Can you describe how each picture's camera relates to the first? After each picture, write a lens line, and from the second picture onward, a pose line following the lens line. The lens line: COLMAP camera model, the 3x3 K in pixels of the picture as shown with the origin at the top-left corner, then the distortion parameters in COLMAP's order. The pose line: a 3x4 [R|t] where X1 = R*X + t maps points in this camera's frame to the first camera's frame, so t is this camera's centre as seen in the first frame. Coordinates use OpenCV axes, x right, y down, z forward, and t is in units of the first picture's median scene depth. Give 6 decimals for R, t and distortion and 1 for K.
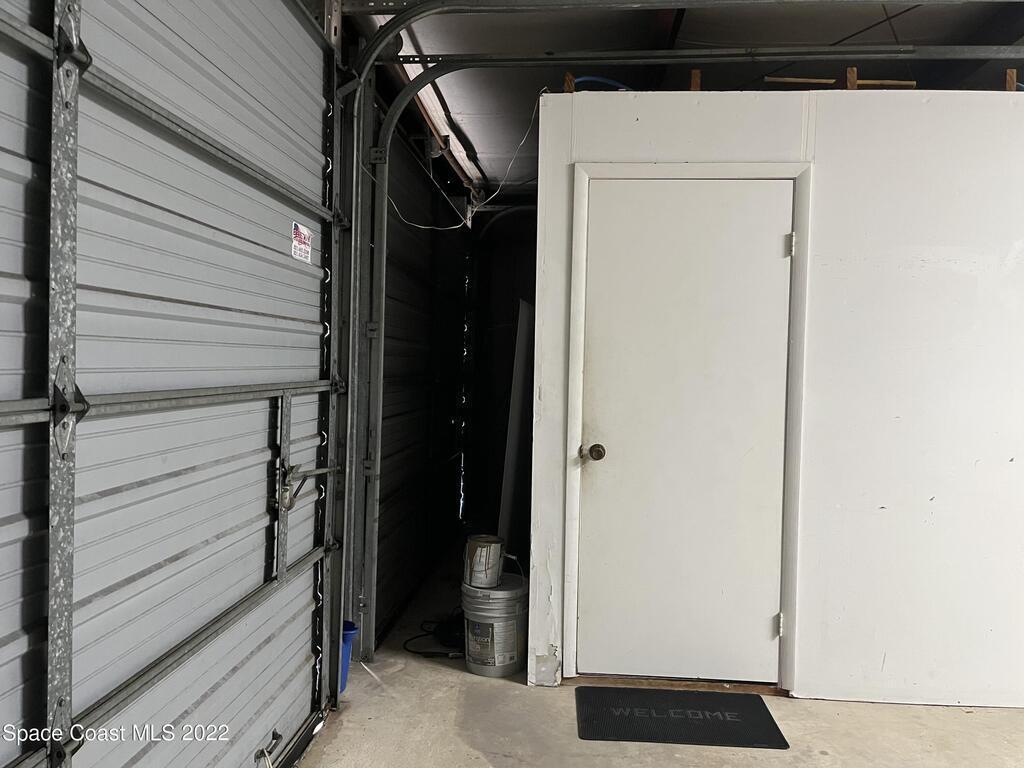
lens RADIAL K [[783.0, 0, 513.7], [0, 783.0, 380.5], [0, 0, 1]] dist [0.056322, -0.061656]
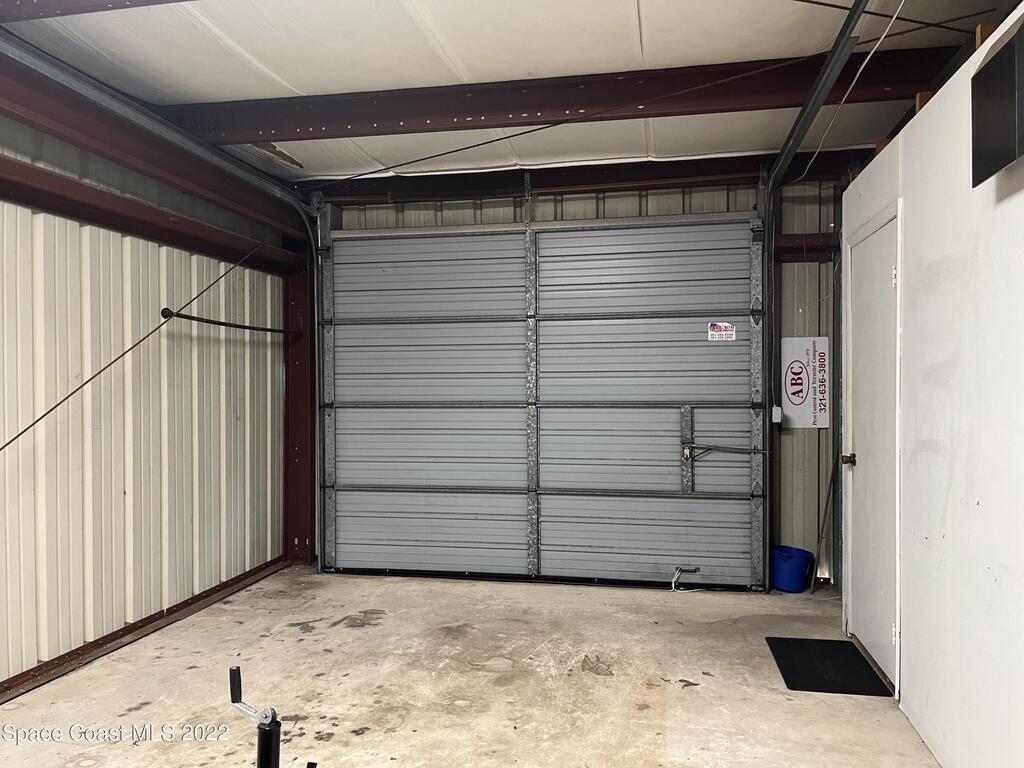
lens RADIAL K [[783.0, 0, 512.9], [0, 783.0, 385.5], [0, 0, 1]] dist [0.056322, -0.061656]
pose [[-0.124583, -0.014640, -0.992101, 1.732724], [-0.022534, 0.999675, -0.011922, -0.003656], [0.991953, 0.020870, -0.124872, 0.724942]]
